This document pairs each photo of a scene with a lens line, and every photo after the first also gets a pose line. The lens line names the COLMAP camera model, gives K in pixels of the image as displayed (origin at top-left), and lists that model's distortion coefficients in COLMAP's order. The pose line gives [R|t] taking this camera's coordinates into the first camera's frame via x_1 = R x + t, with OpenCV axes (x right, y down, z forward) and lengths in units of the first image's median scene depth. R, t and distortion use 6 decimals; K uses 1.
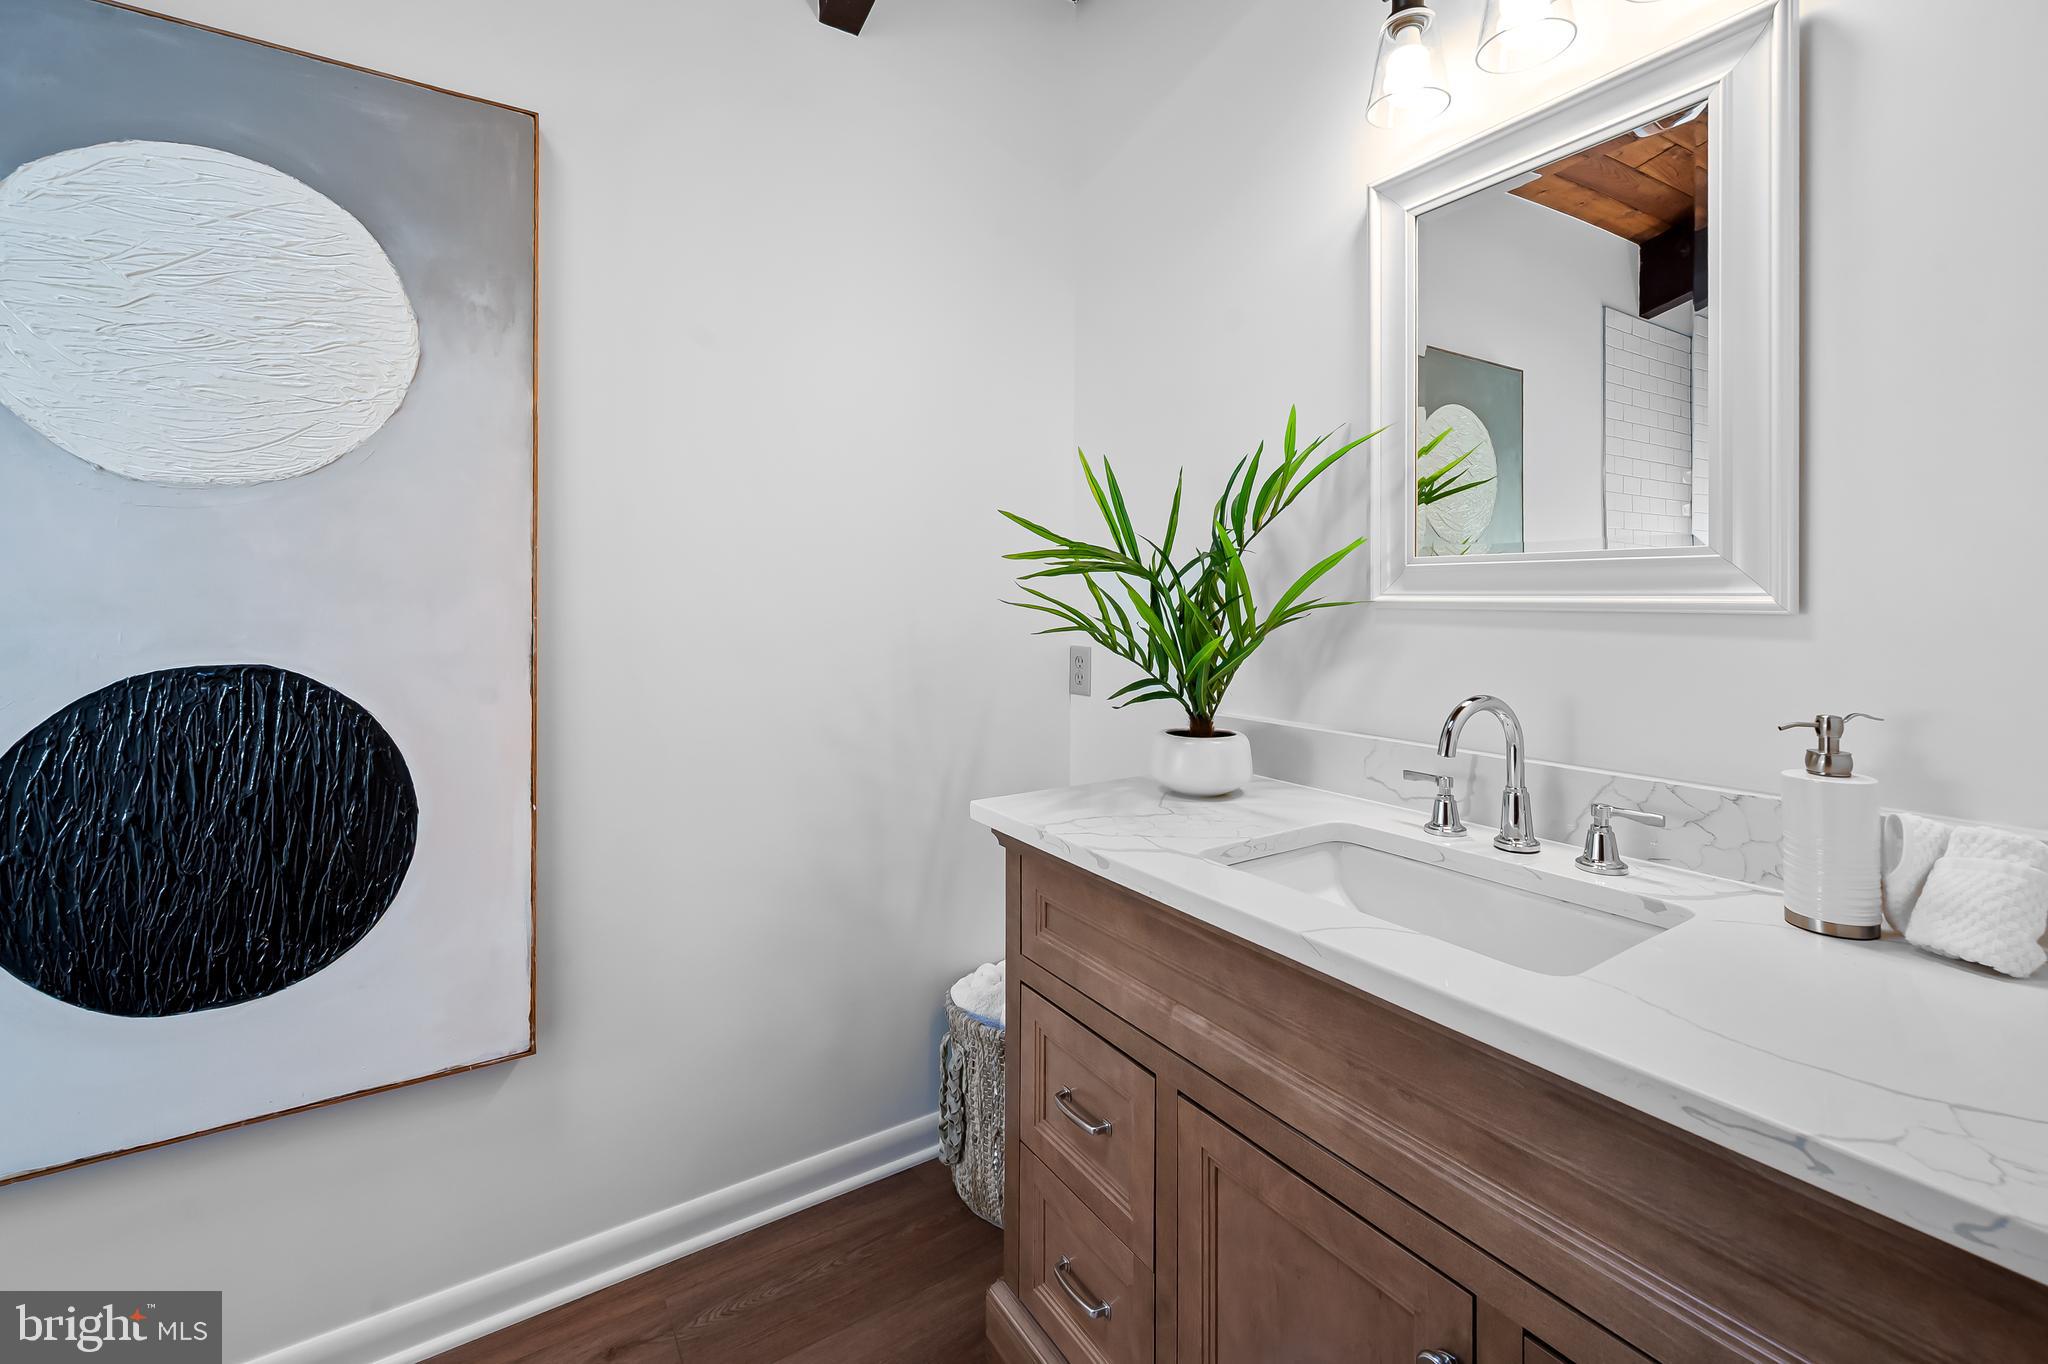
lens RADIAL K [[836.3, 0, 1022.3], [0, 836.3, 672.7], [0, 0, 1]] dist [-0.001063, -0.000026]
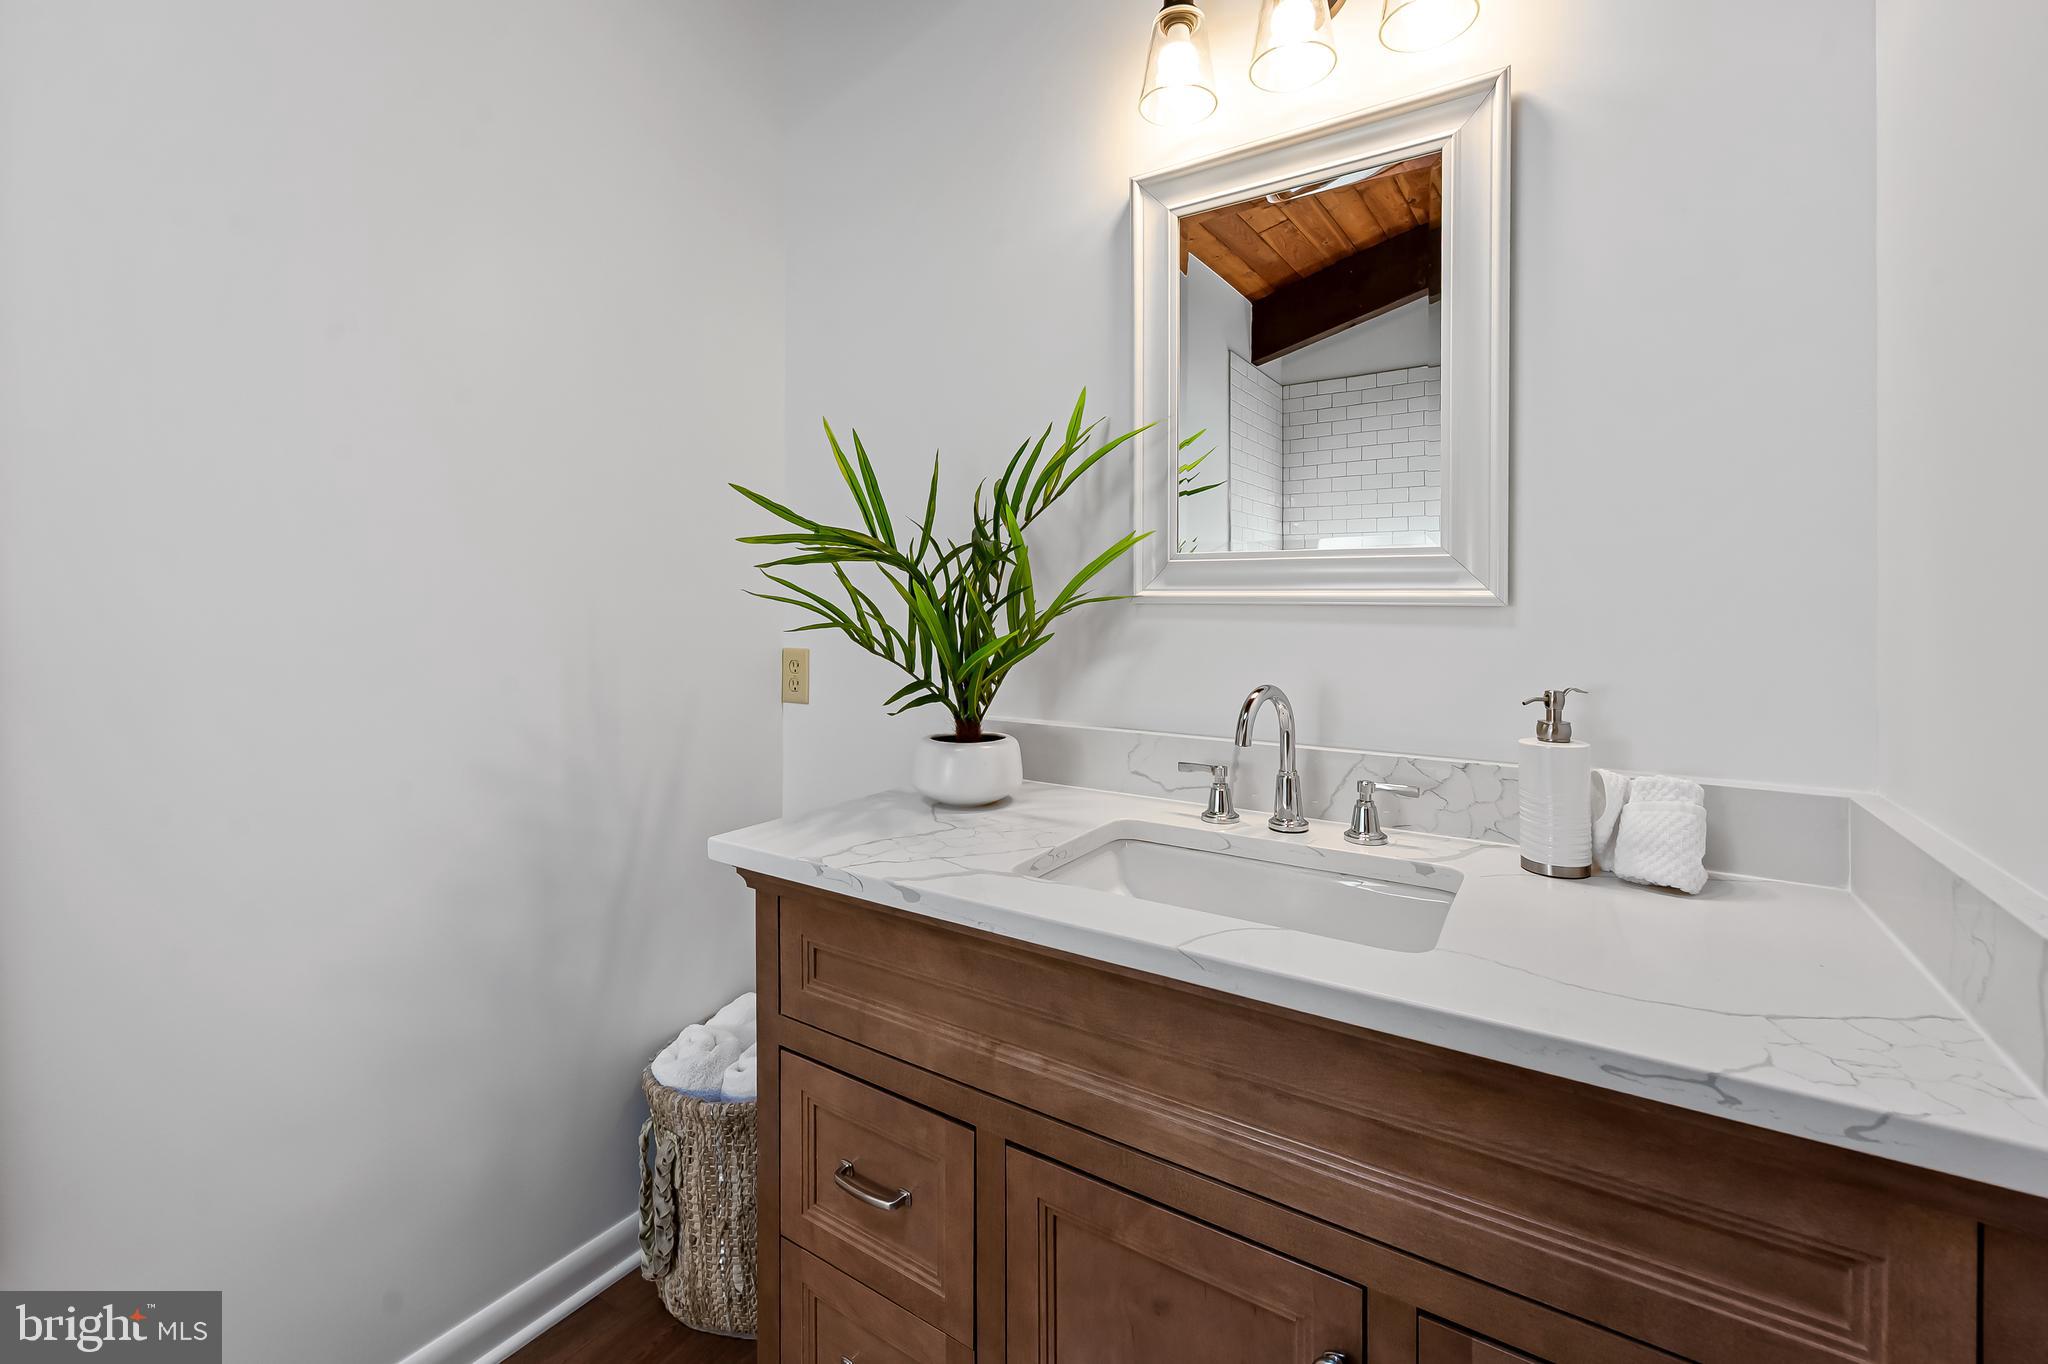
lens RADIAL K [[836.3, 0, 1022.3], [0, 836.3, 672.7], [0, 0, 1]] dist [-0.001063, -0.000026]
pose [[0.911883, -0.026656, 0.409583, -0.136123], [0.029410, 0.999567, -0.000425, 0.003034], [-0.409395, 0.012433, 0.912273, 0.159543]]
